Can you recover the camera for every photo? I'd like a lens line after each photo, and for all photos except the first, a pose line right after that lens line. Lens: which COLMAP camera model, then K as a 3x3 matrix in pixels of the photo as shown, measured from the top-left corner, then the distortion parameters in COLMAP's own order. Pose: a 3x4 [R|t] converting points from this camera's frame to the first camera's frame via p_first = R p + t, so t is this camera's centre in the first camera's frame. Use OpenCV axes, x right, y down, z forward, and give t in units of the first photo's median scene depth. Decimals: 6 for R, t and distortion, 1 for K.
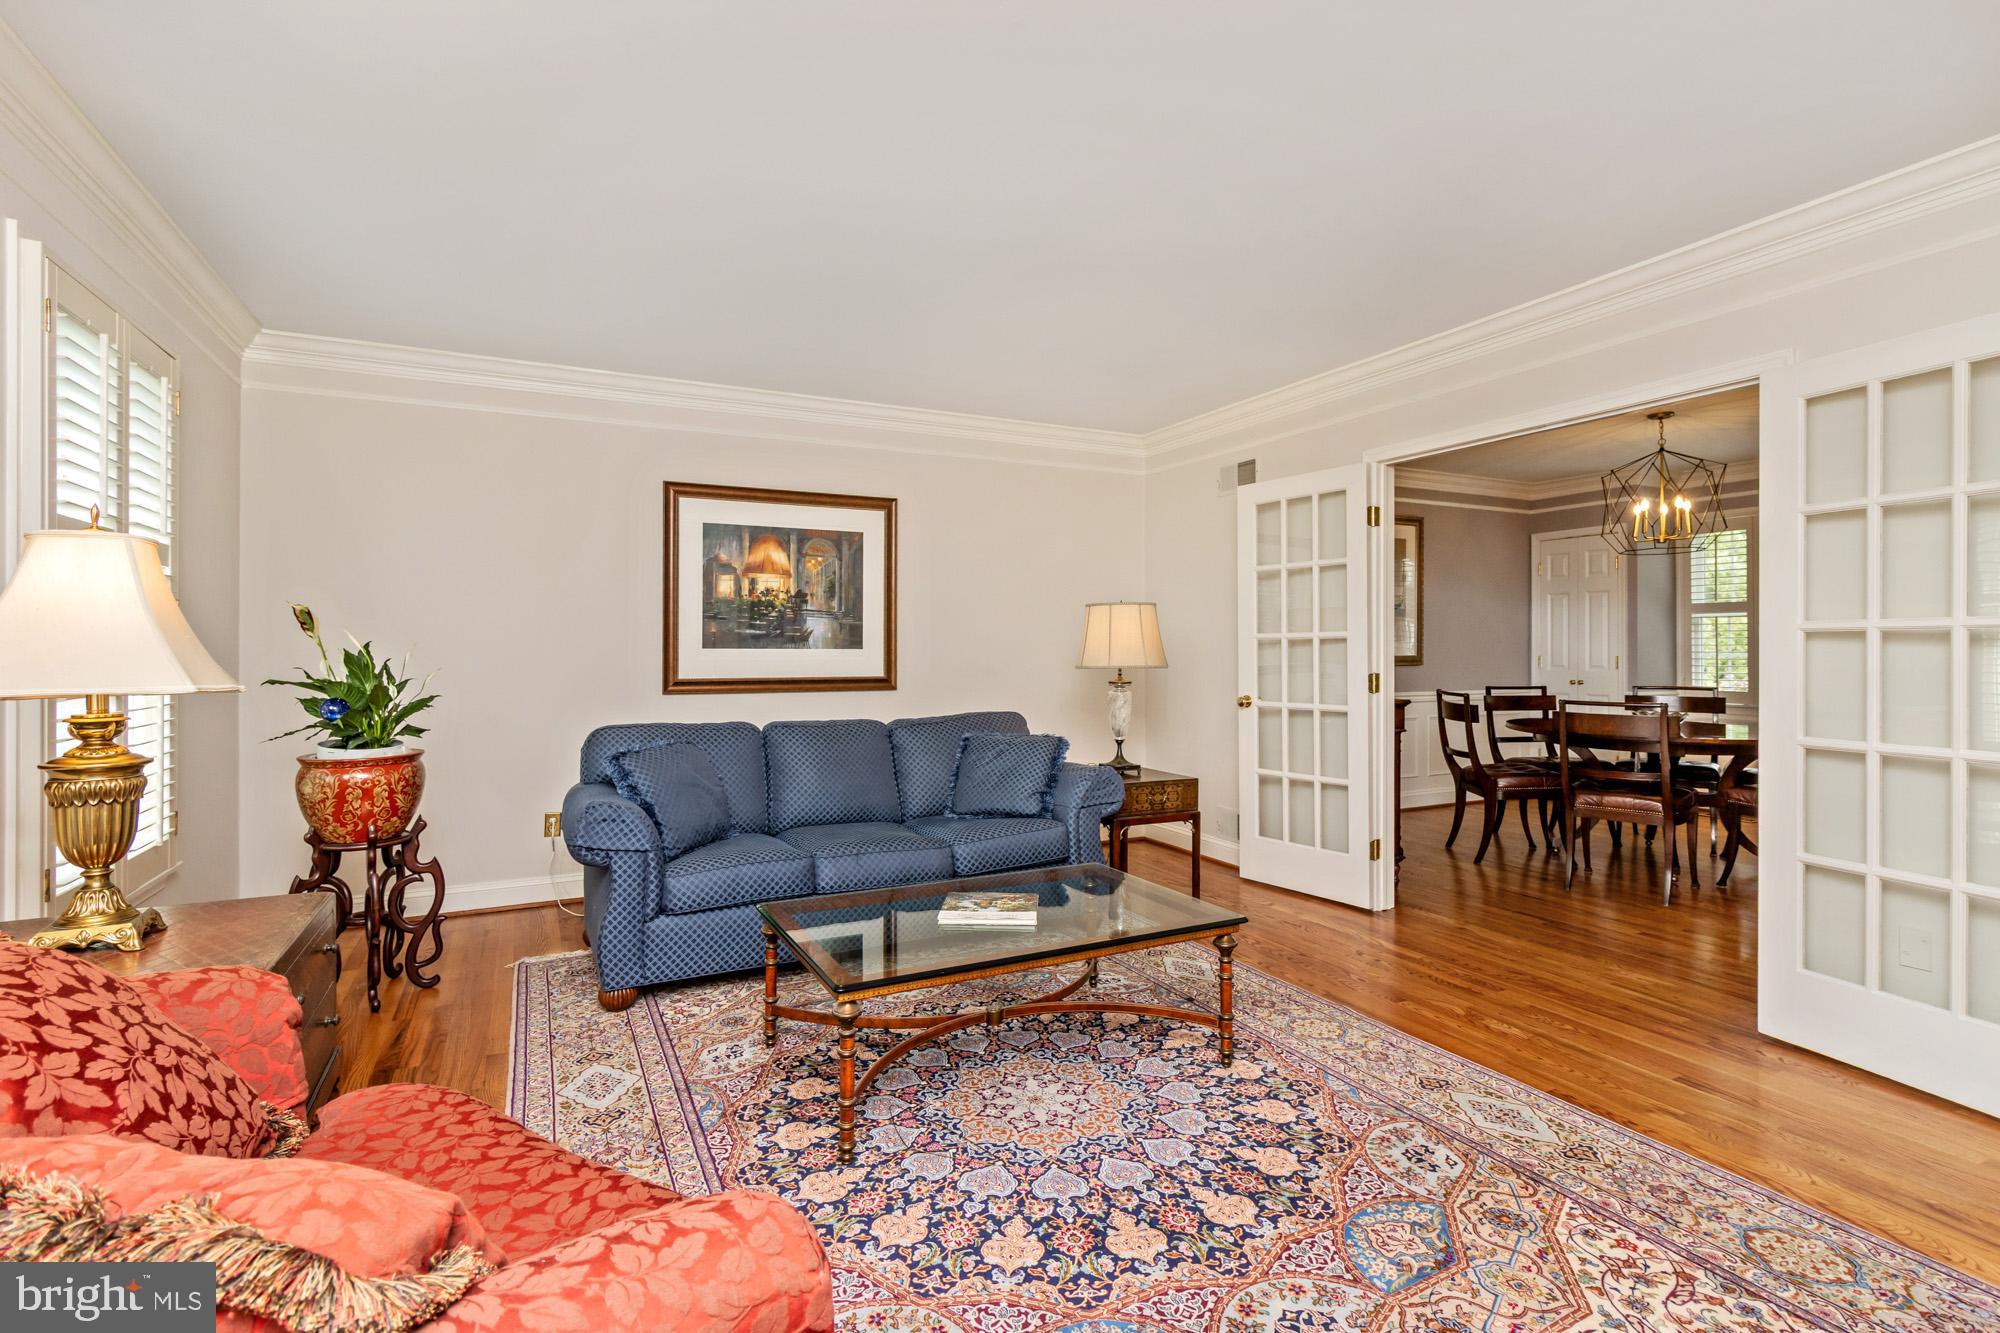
lens RADIAL K [[924.4, 0, 1018.1], [0, 924.4, 652.7], [0, 0, 1]] dist [0.002445, 0.000230]
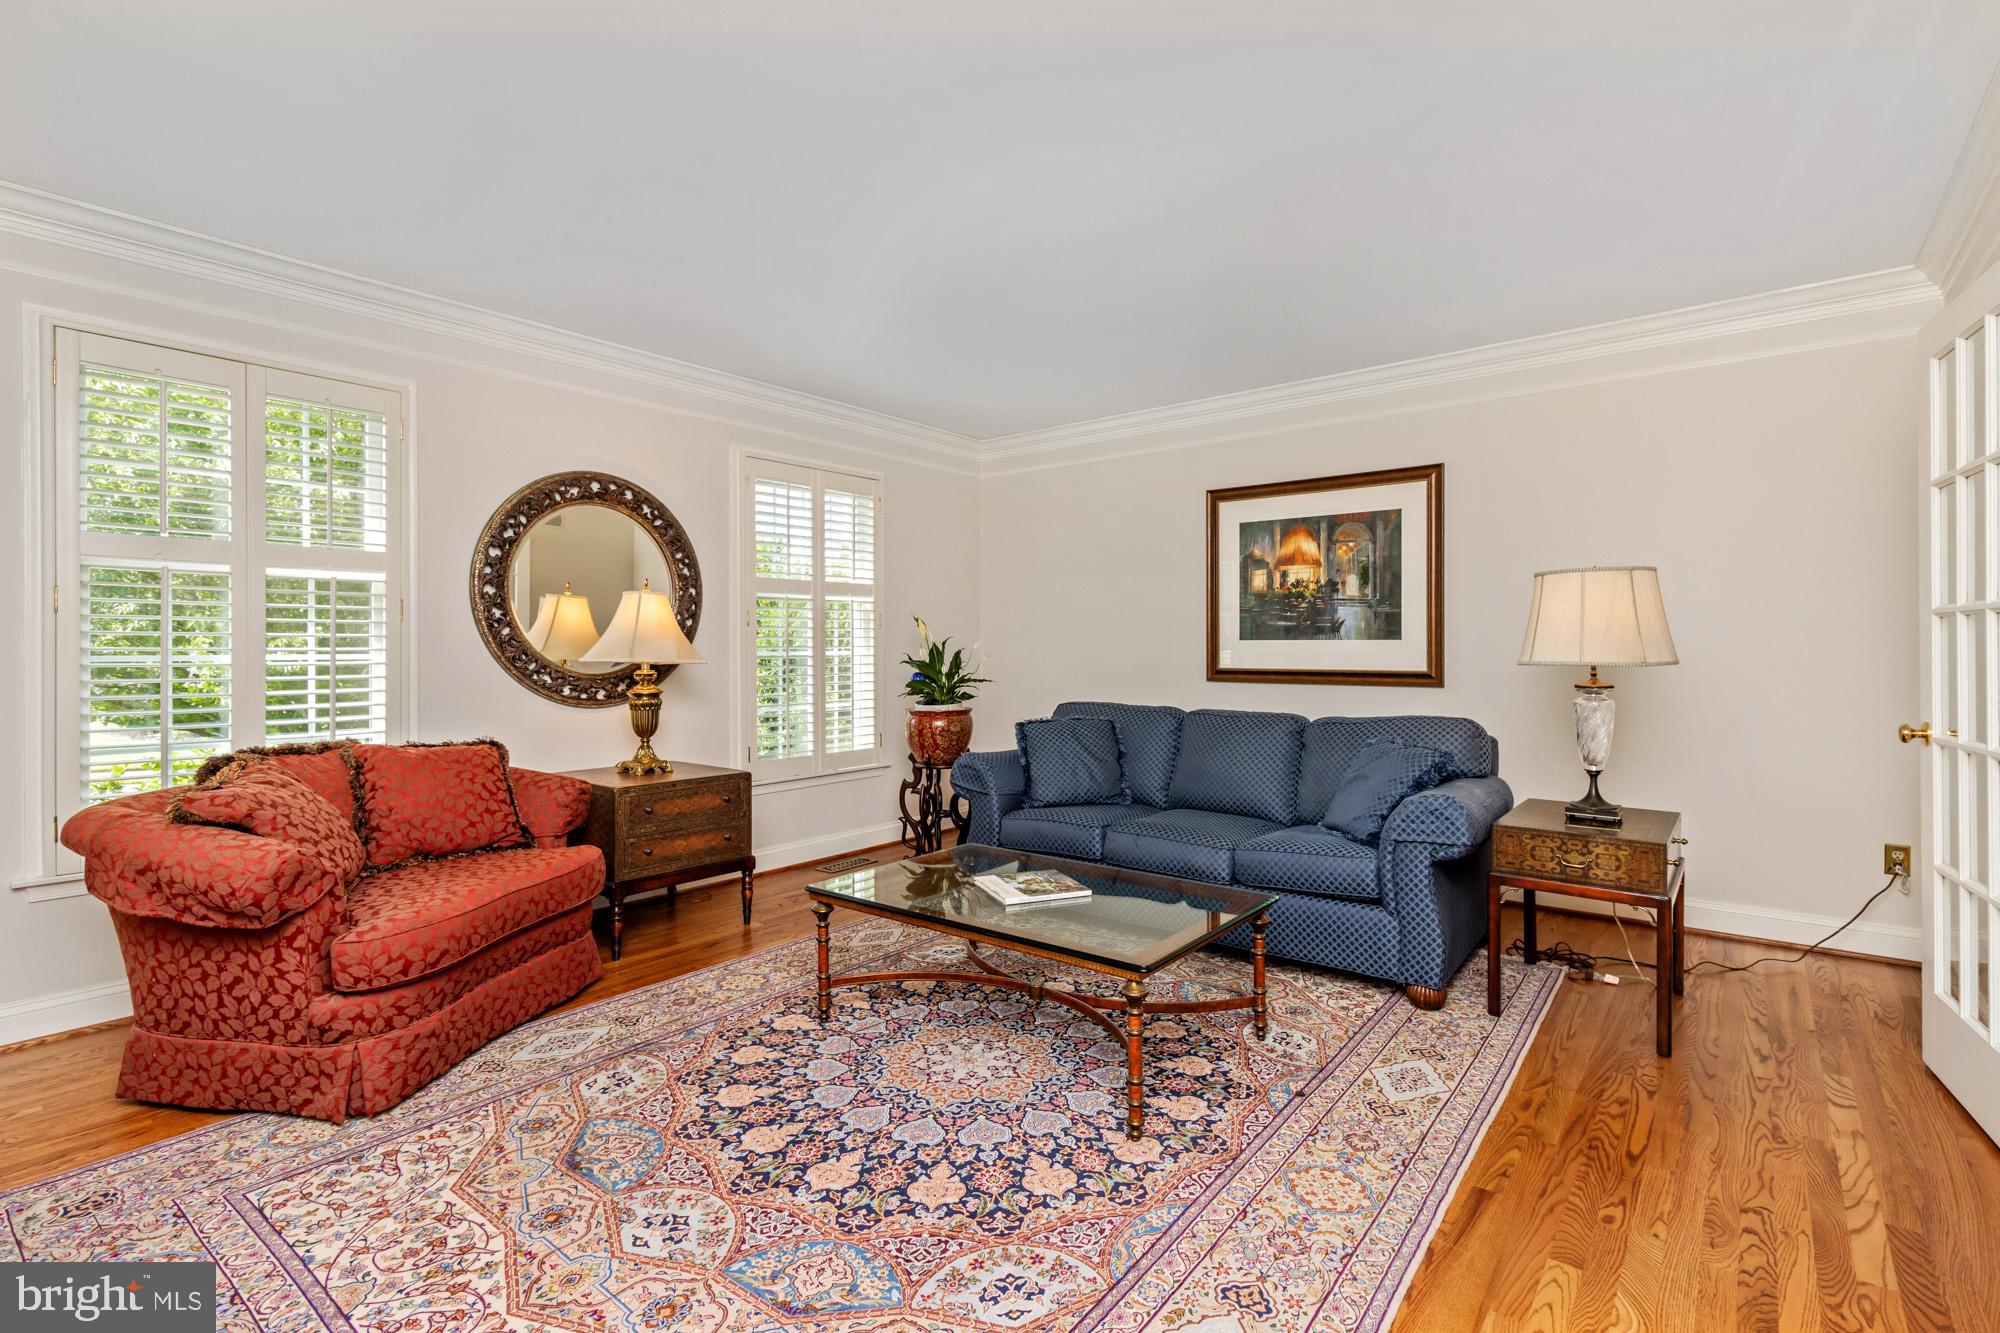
lens RADIAL K [[924.4, 0, 1018.6], [0, 924.4, 657.8], [0, 0, 1]] dist [0.002445, 0.000230]
pose [[0.424005, 0.011046, -0.905592, 0.547822], [0.000048, 0.999925, 0.012220, 0.002791], [0.905660, -0.005225, 0.423973, 0.327736]]
